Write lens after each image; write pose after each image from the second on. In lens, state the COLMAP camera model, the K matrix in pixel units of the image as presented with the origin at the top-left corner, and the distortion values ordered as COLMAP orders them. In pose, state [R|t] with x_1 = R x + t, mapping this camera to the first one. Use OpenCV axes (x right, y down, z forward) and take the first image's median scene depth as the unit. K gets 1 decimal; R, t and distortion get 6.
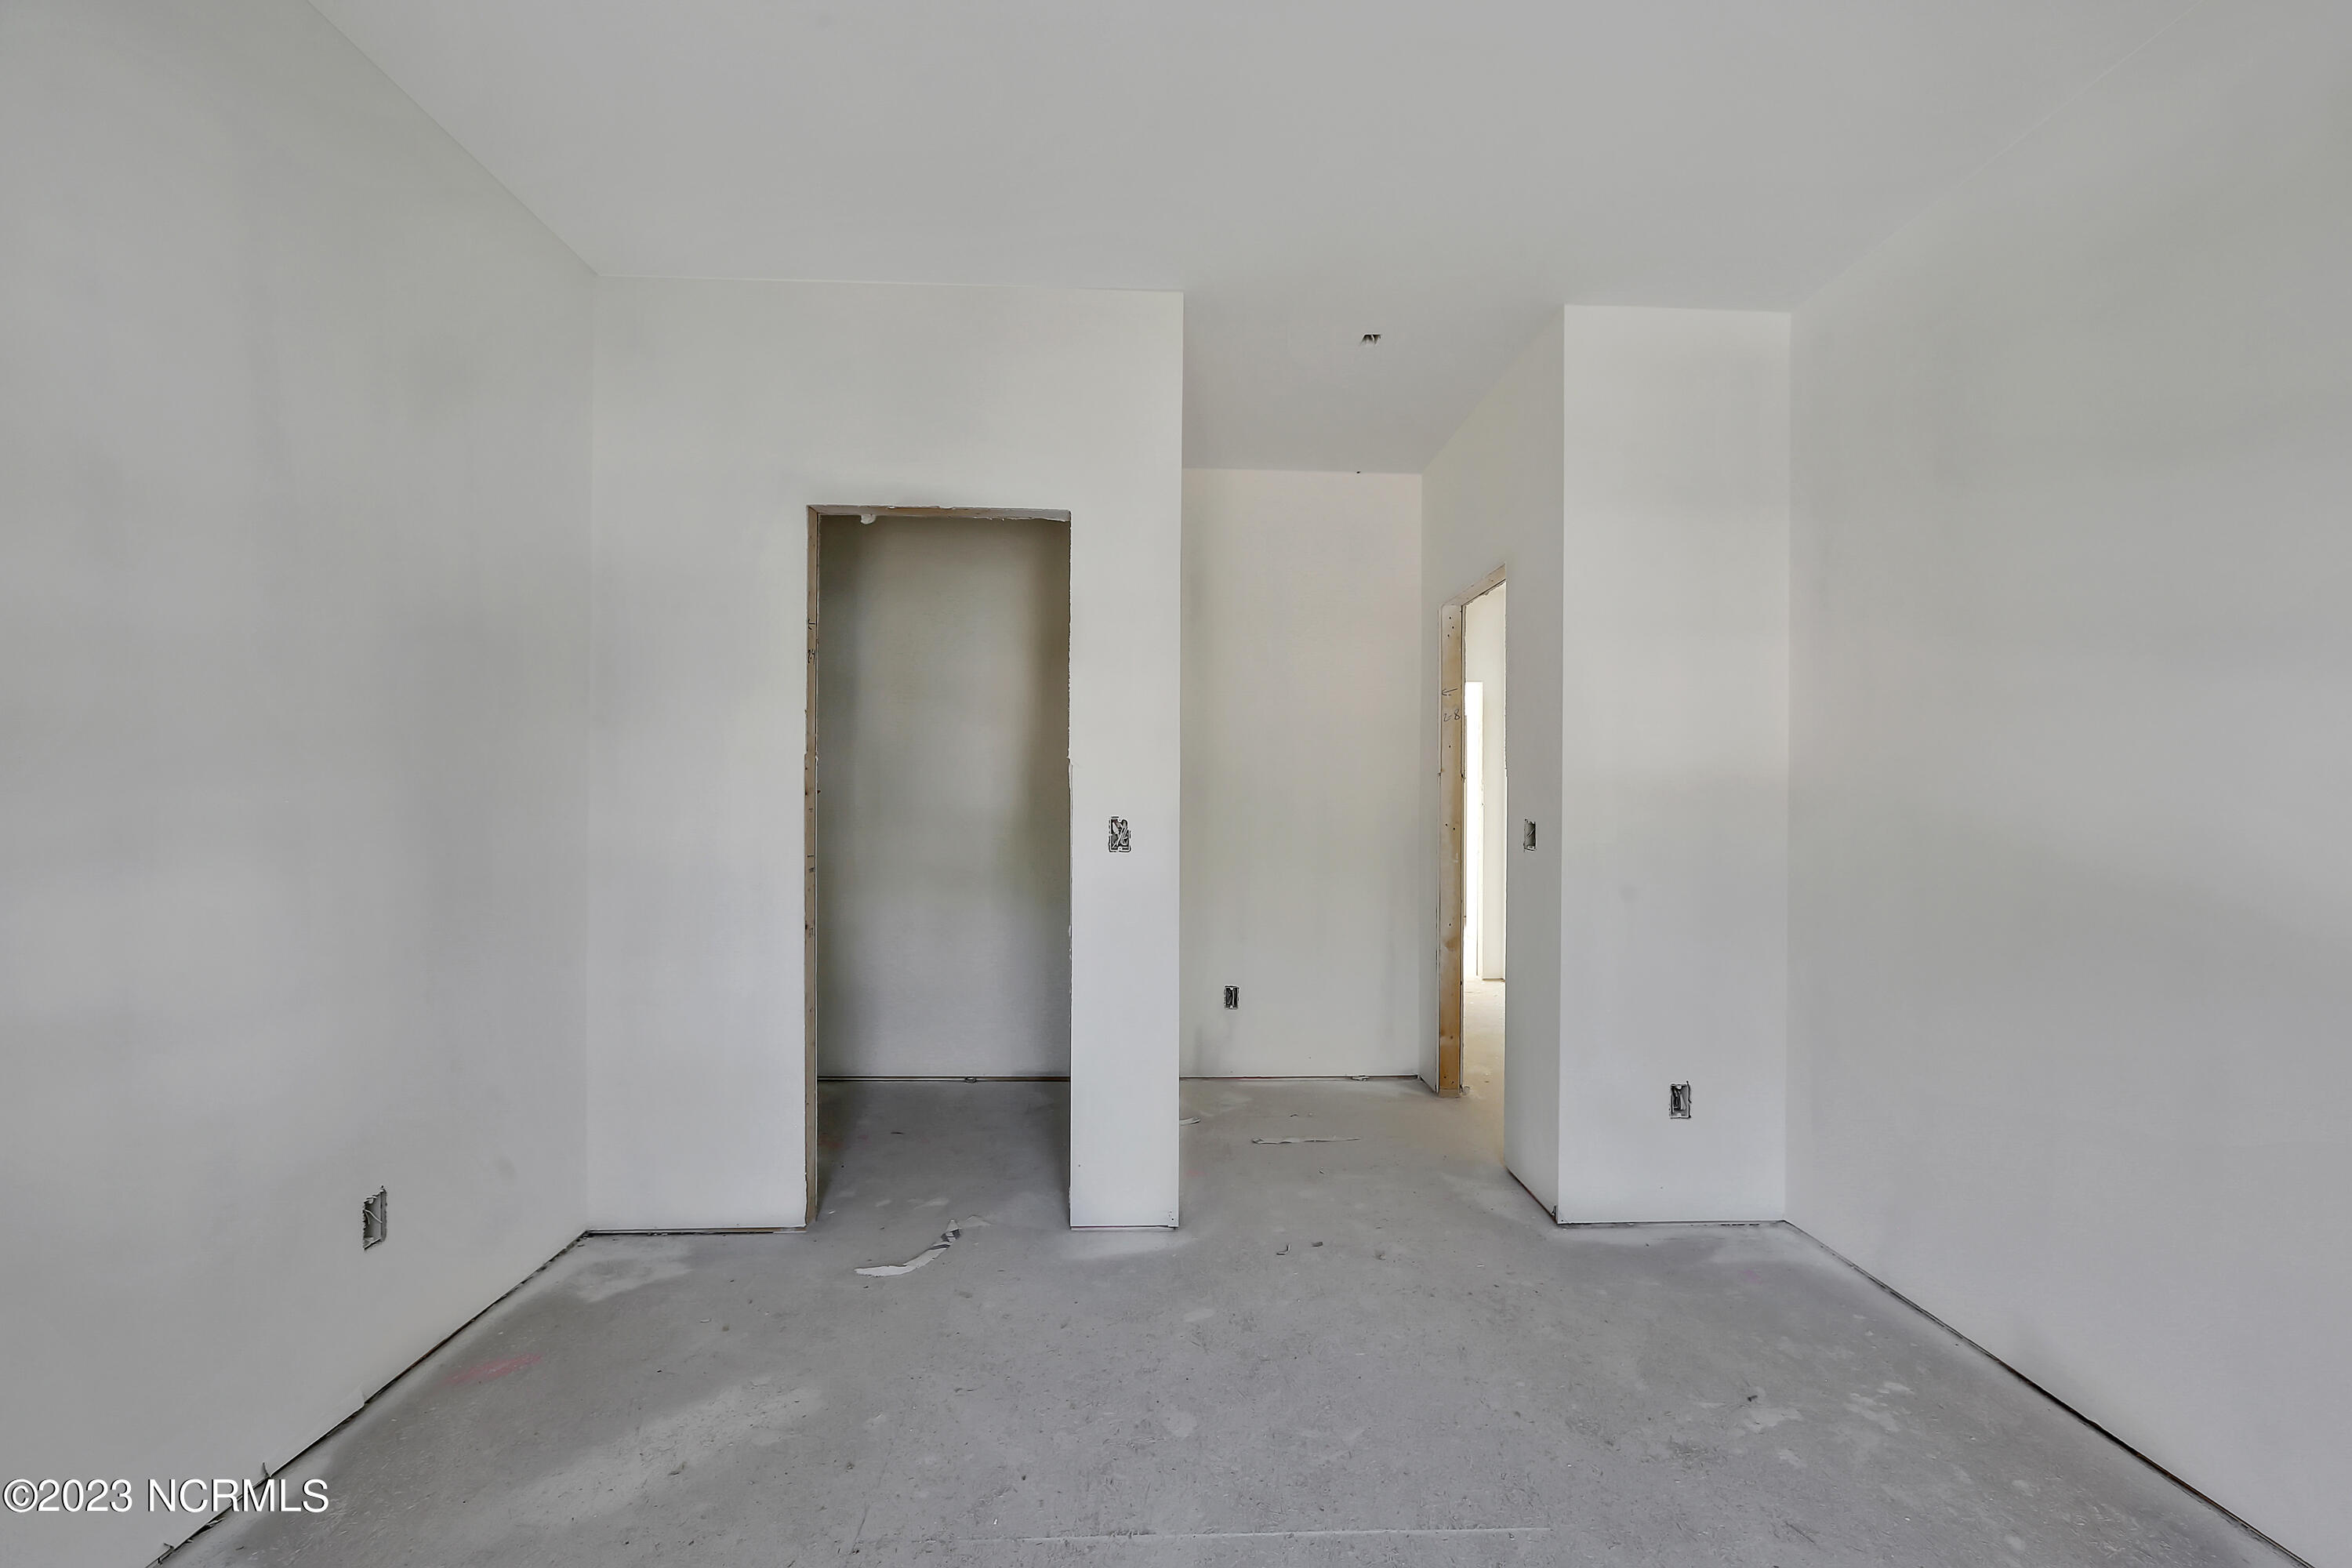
lens RADIAL K [[1069.6, 0, 1176.0], [0, 1069.6, 784.0], [0, 0, 1]] dist [0.001840, 0.000497]
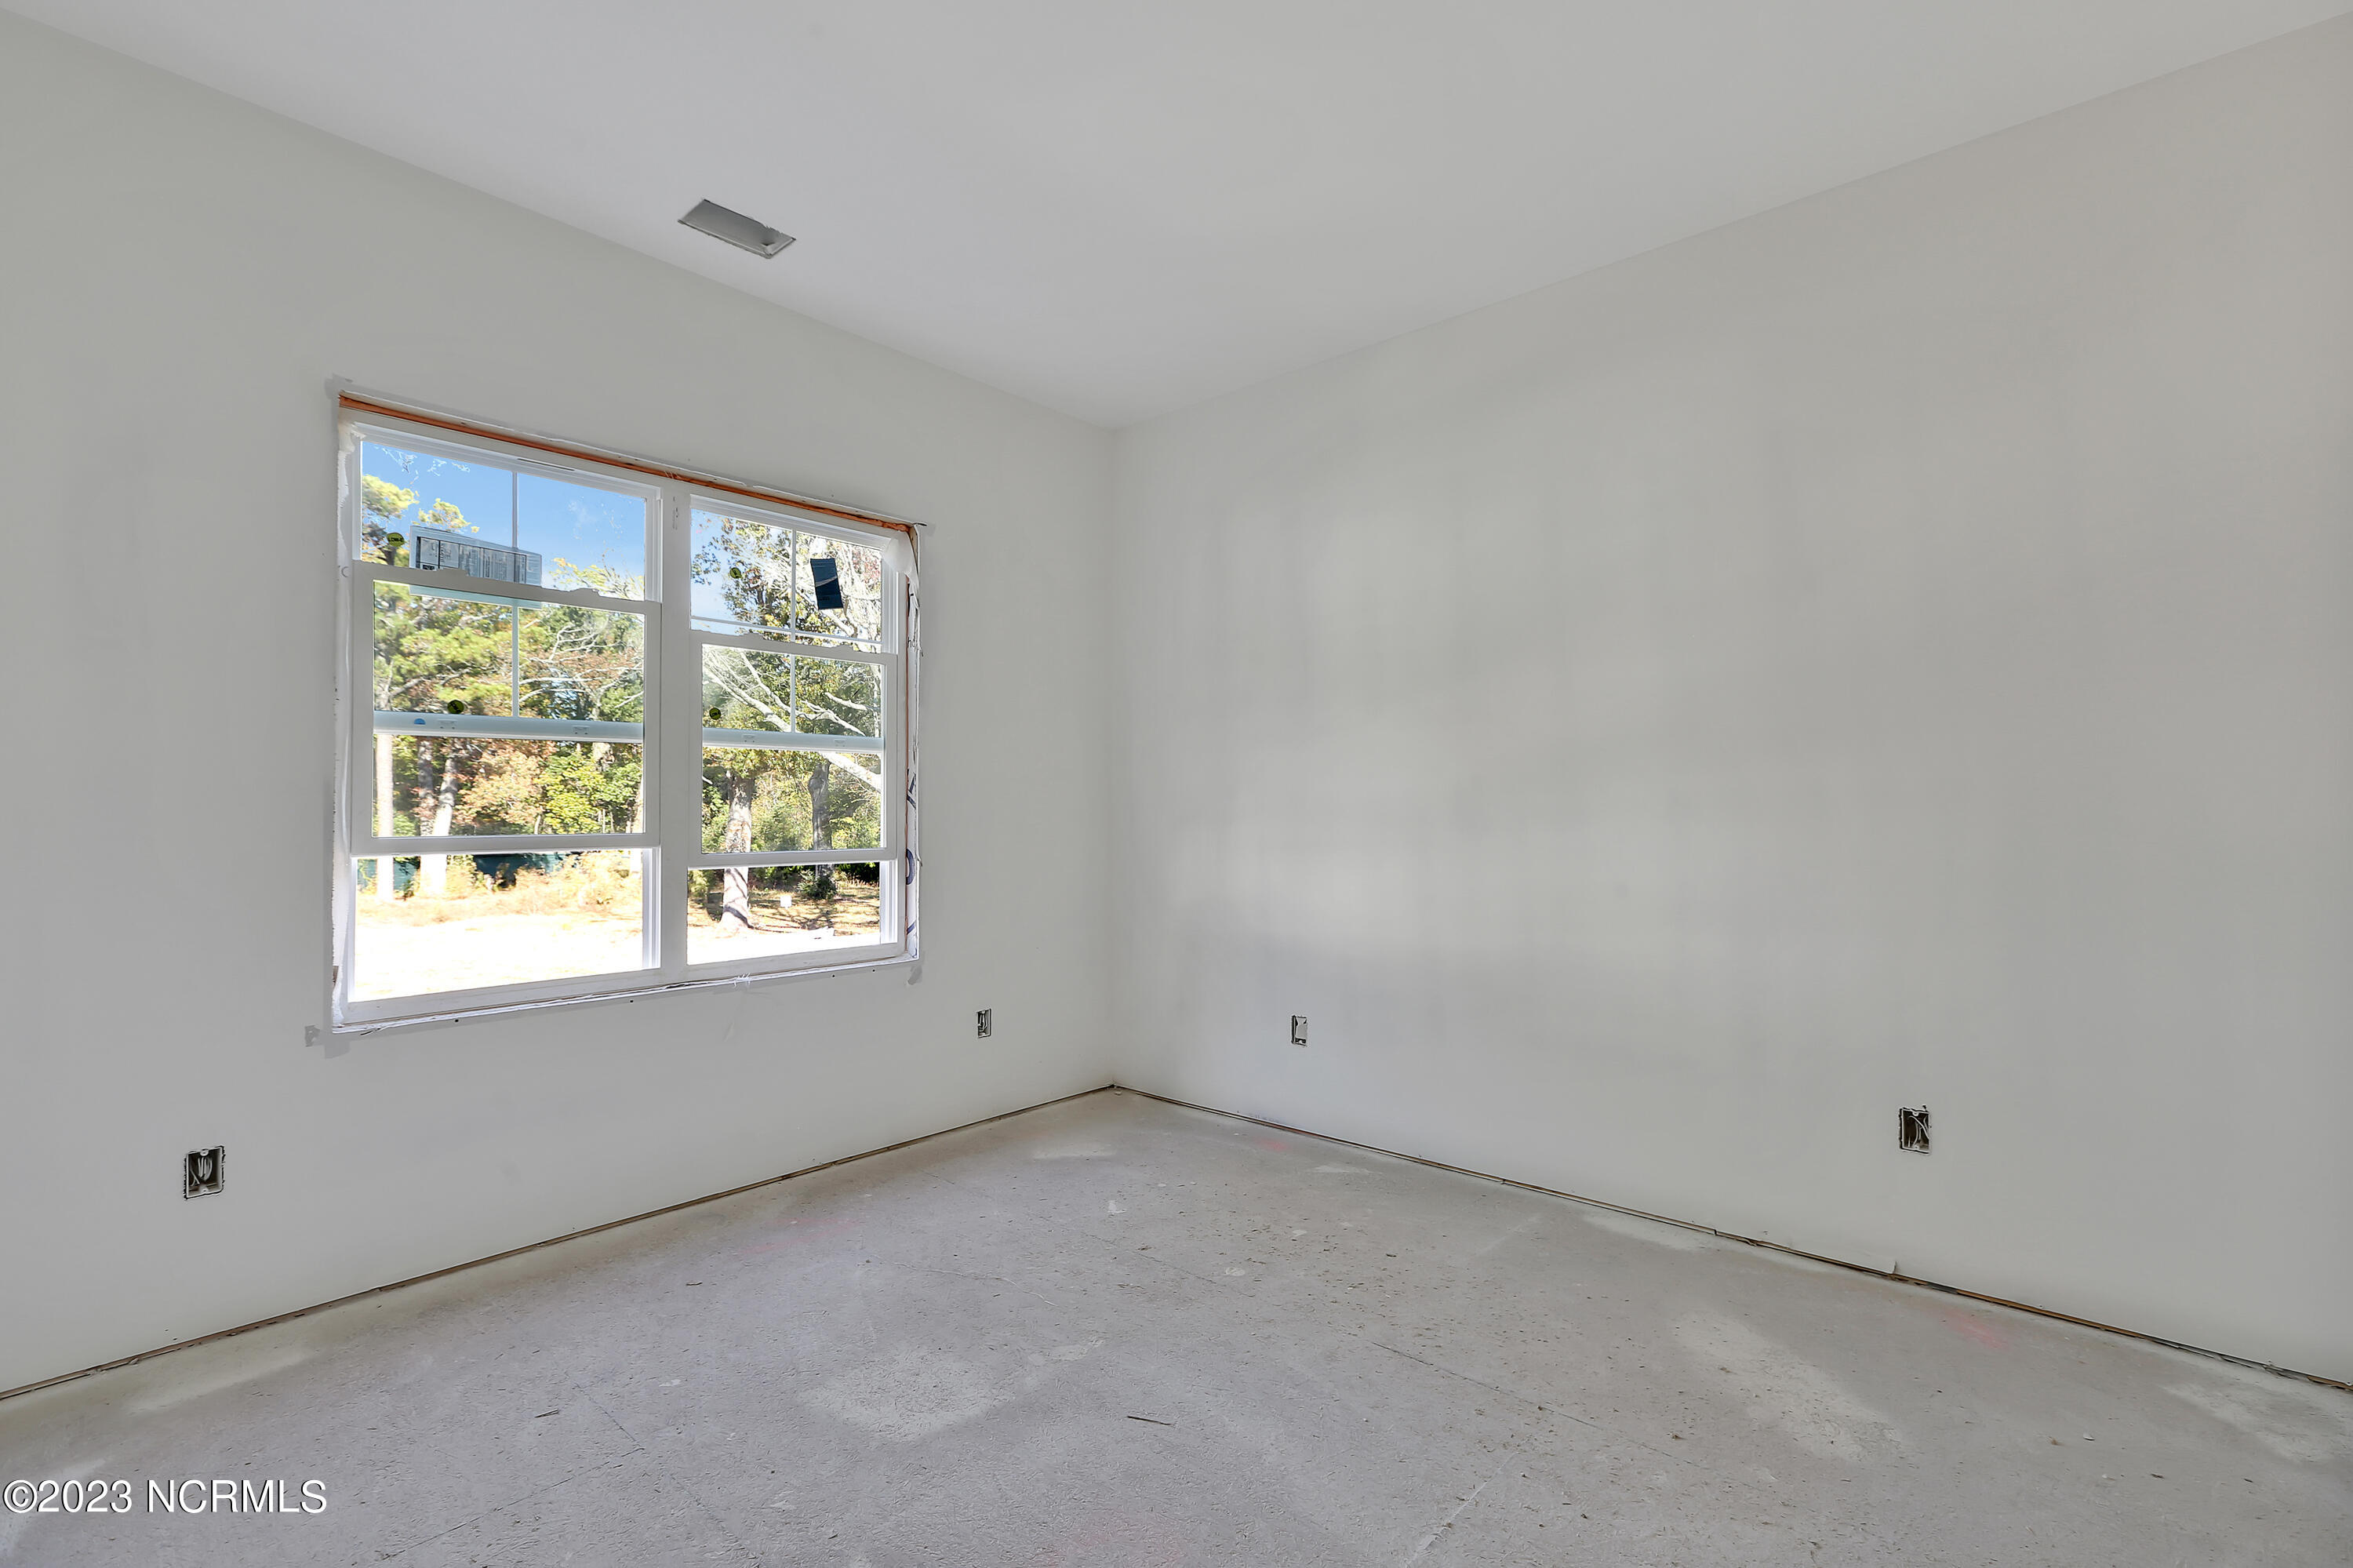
lens RADIAL K [[1070.1, 0, 1176.5], [0, 1070.1, 784.0], [0, 0, 1]] dist [0.001840, 0.000497]
pose [[-0.685361, -0.015507, -0.728039, 0.659158], [0.005268, 0.999641, -0.026252, 0.059149], [0.728185, -0.021827, -0.685033, 1.221669]]
